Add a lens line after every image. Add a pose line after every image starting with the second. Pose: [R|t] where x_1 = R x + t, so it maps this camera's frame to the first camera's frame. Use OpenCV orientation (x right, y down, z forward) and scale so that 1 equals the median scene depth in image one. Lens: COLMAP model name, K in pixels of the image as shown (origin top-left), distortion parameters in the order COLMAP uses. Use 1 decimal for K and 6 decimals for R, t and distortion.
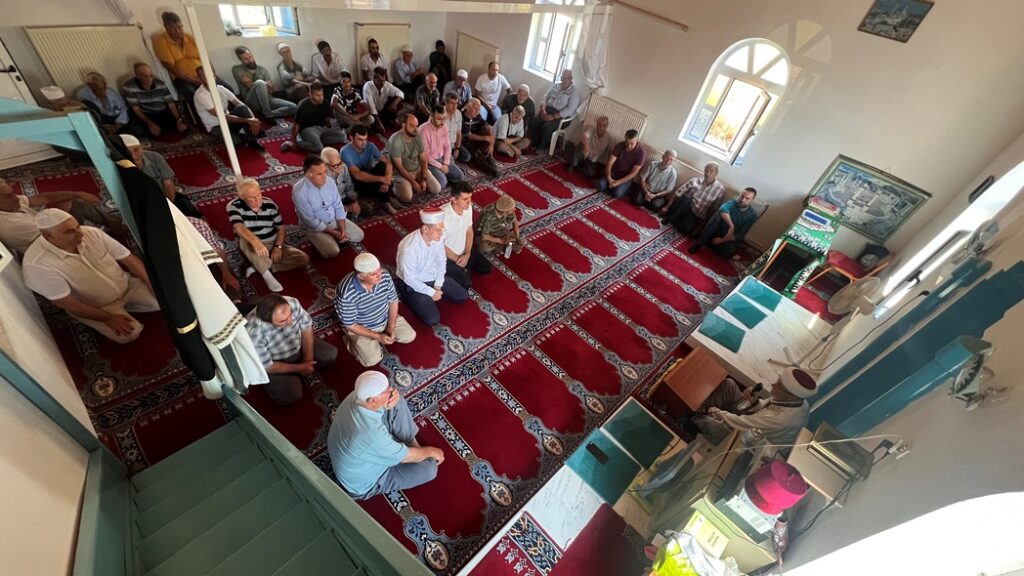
lens RADIAL K [[416.9, 0, 513.5], [0, 416.9, 289.1], [0, 0, 1]] dist [0.000247, -0.000029]
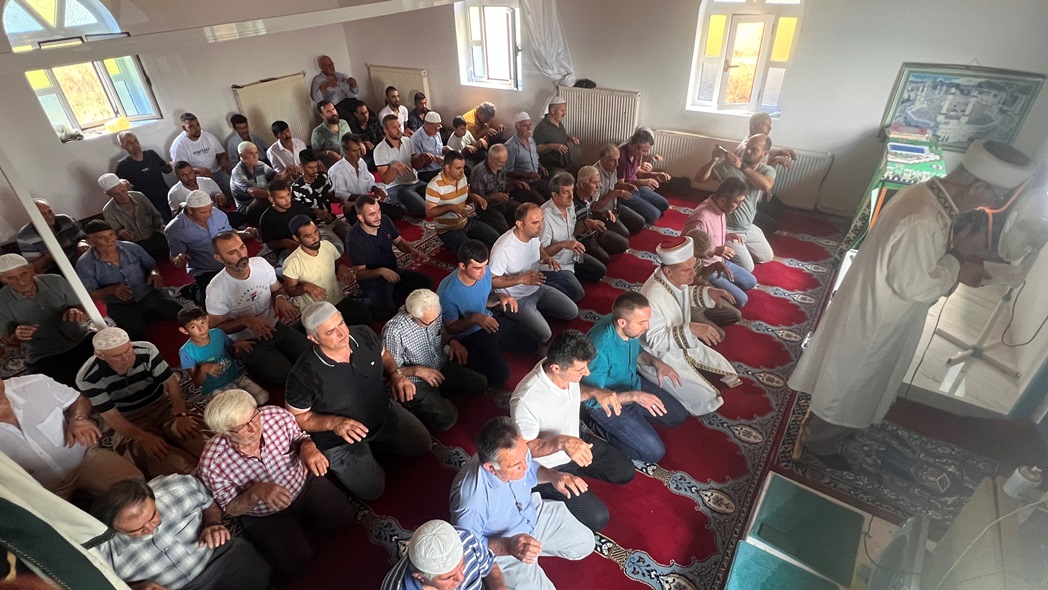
lens RADIAL K [[525.1, 0, 523.7], [0, 525.1, 296.9], [0, 0, 1]] dist [-0.004003, -0.000107]
pose [[0.958605, -0.281342, 0.043859, -0.026405], [0.284717, 0.949039, -0.135136, 0.006329], [-0.003605, 0.142029, 0.989856, 0.136116]]
